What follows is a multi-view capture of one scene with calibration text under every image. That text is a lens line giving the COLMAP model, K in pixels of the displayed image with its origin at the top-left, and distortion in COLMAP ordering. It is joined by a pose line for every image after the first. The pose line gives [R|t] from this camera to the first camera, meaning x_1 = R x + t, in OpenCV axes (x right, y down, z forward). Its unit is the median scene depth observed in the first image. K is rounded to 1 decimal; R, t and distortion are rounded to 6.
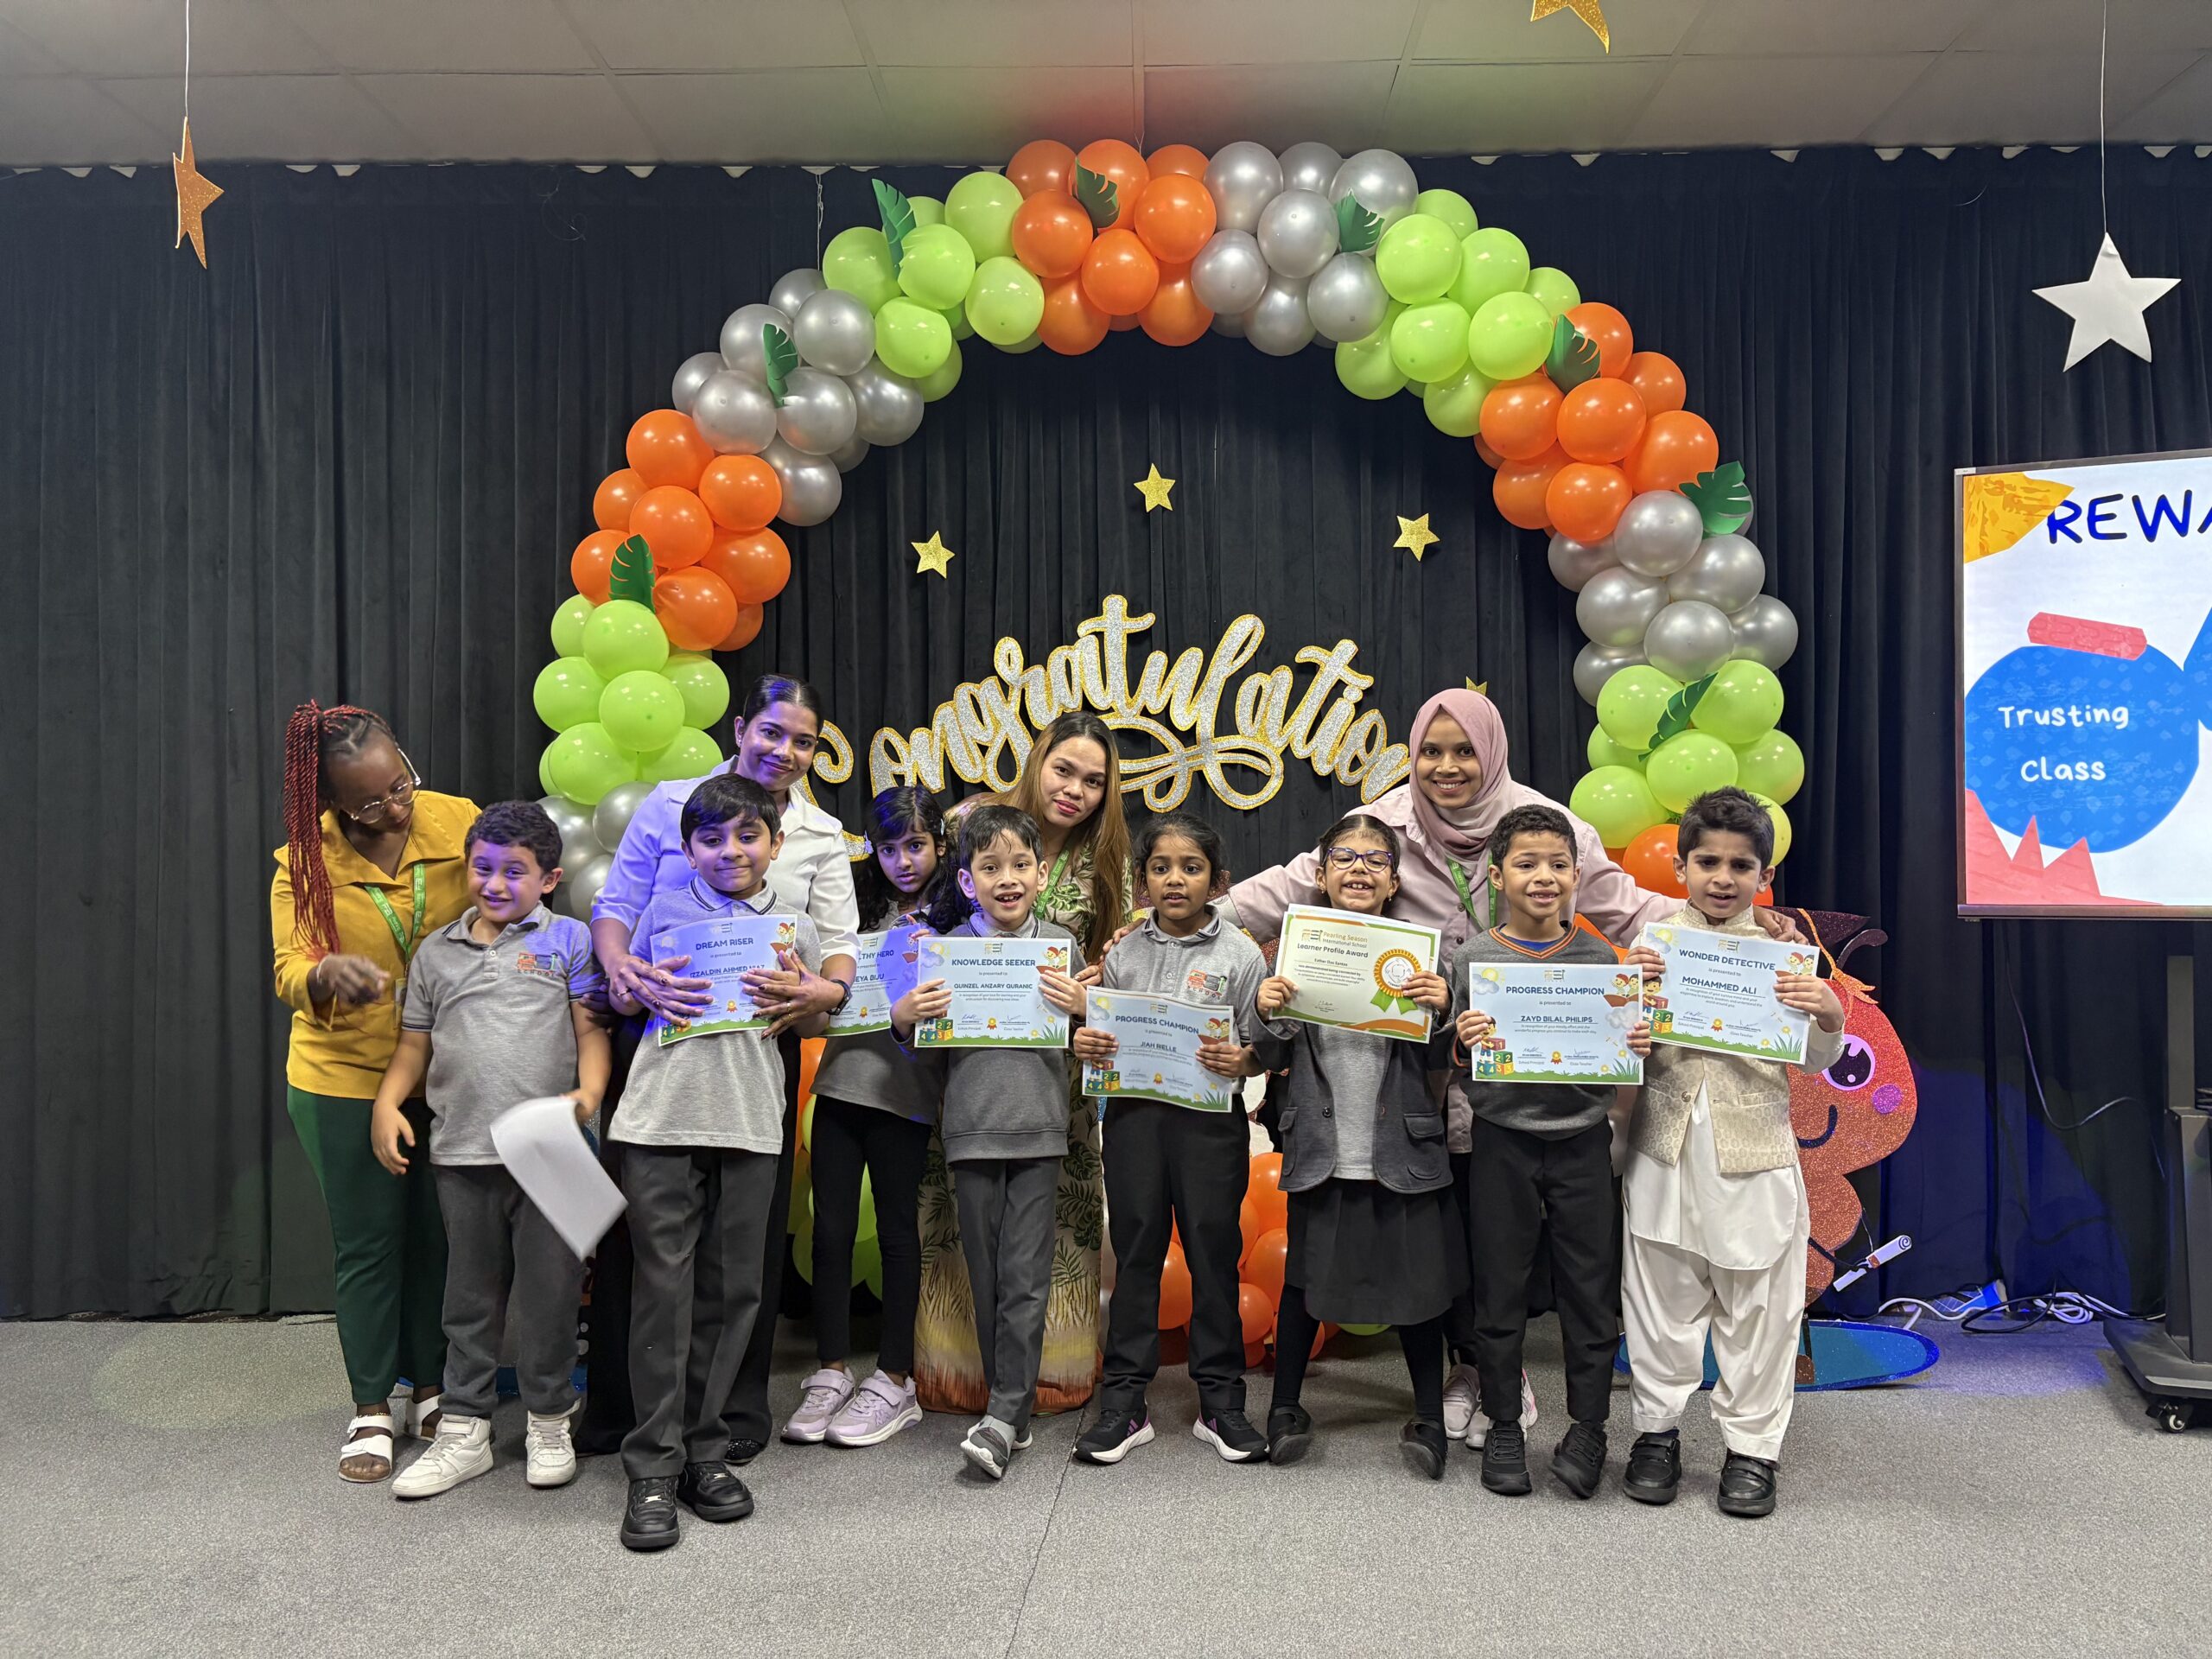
lens RADIAL K [[1708.6, 0, 1107.1], [0, 1708.6, 826.6], [0, 0, 1]] dist [0.002295, -0.011454]
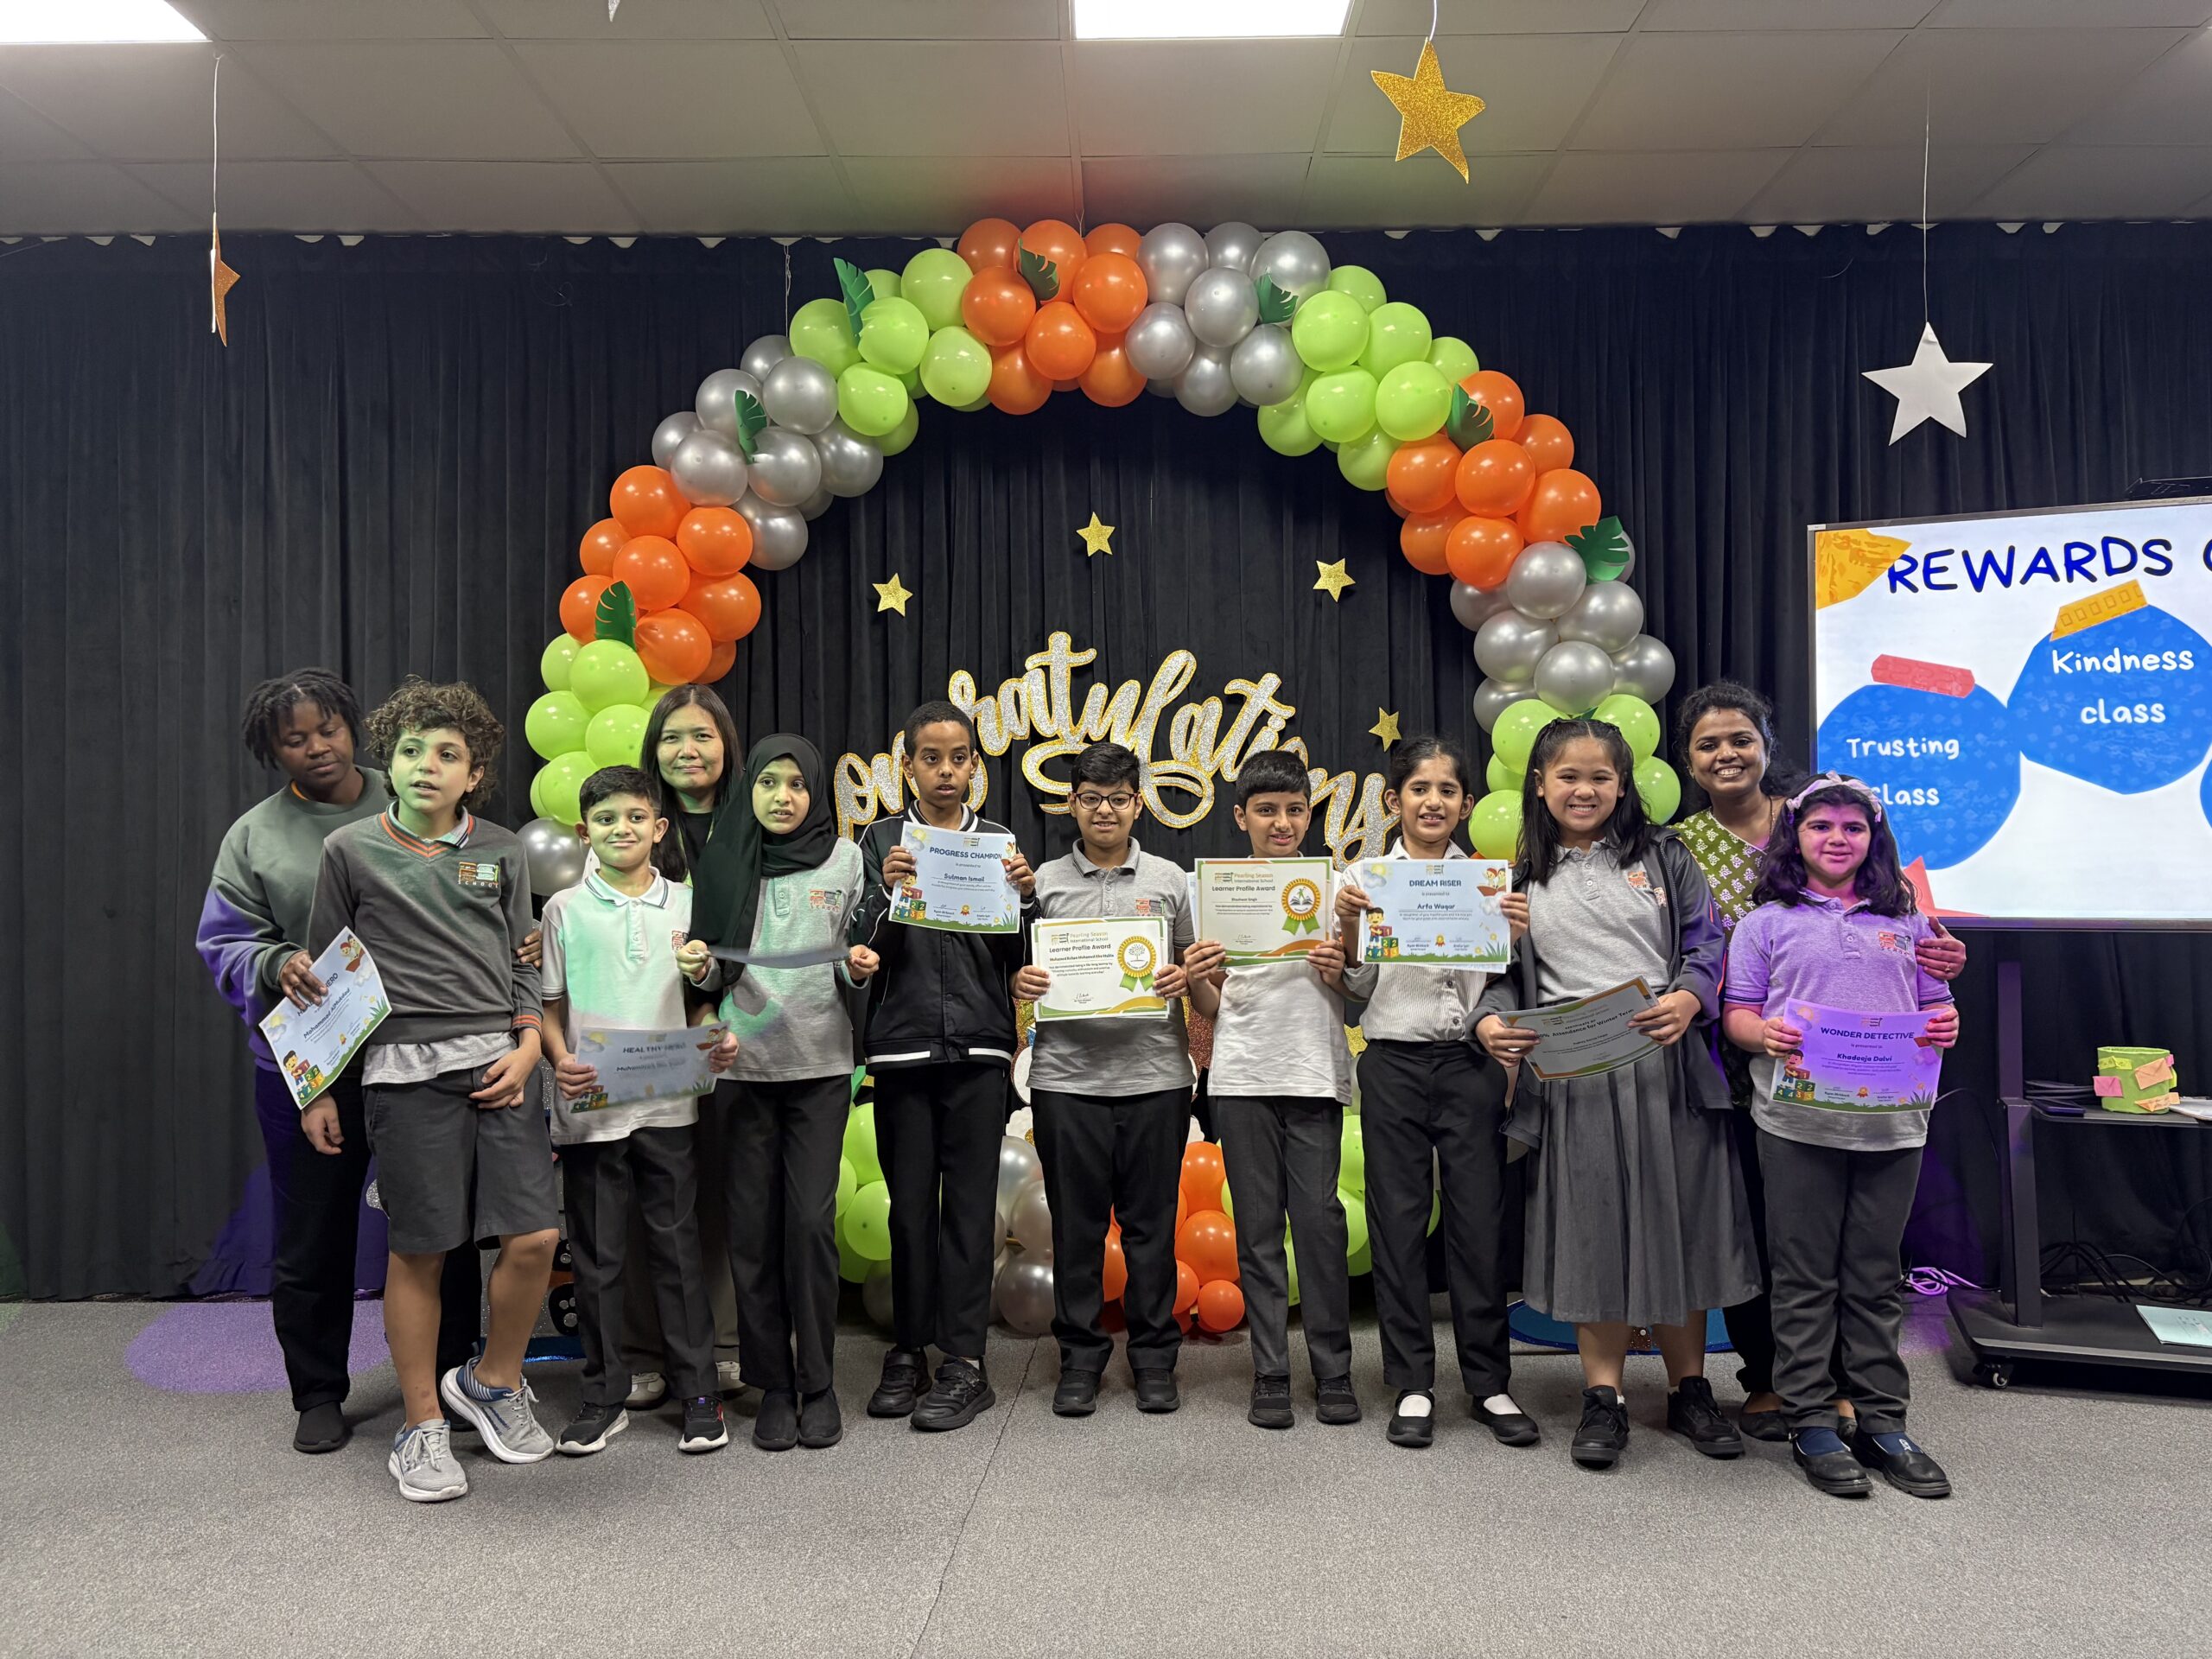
lens RADIAL K [[1708.6, 0, 1104.3], [0, 1708.6, 827.9], [0, 0, 1]] dist [0.002295, -0.011454]
pose [[0.999950, -0.001212, 0.009903, 0.024141], [0.001205, 0.999999, 0.000746, -0.012108], [-0.009904, -0.000734, 0.999951, -0.098374]]
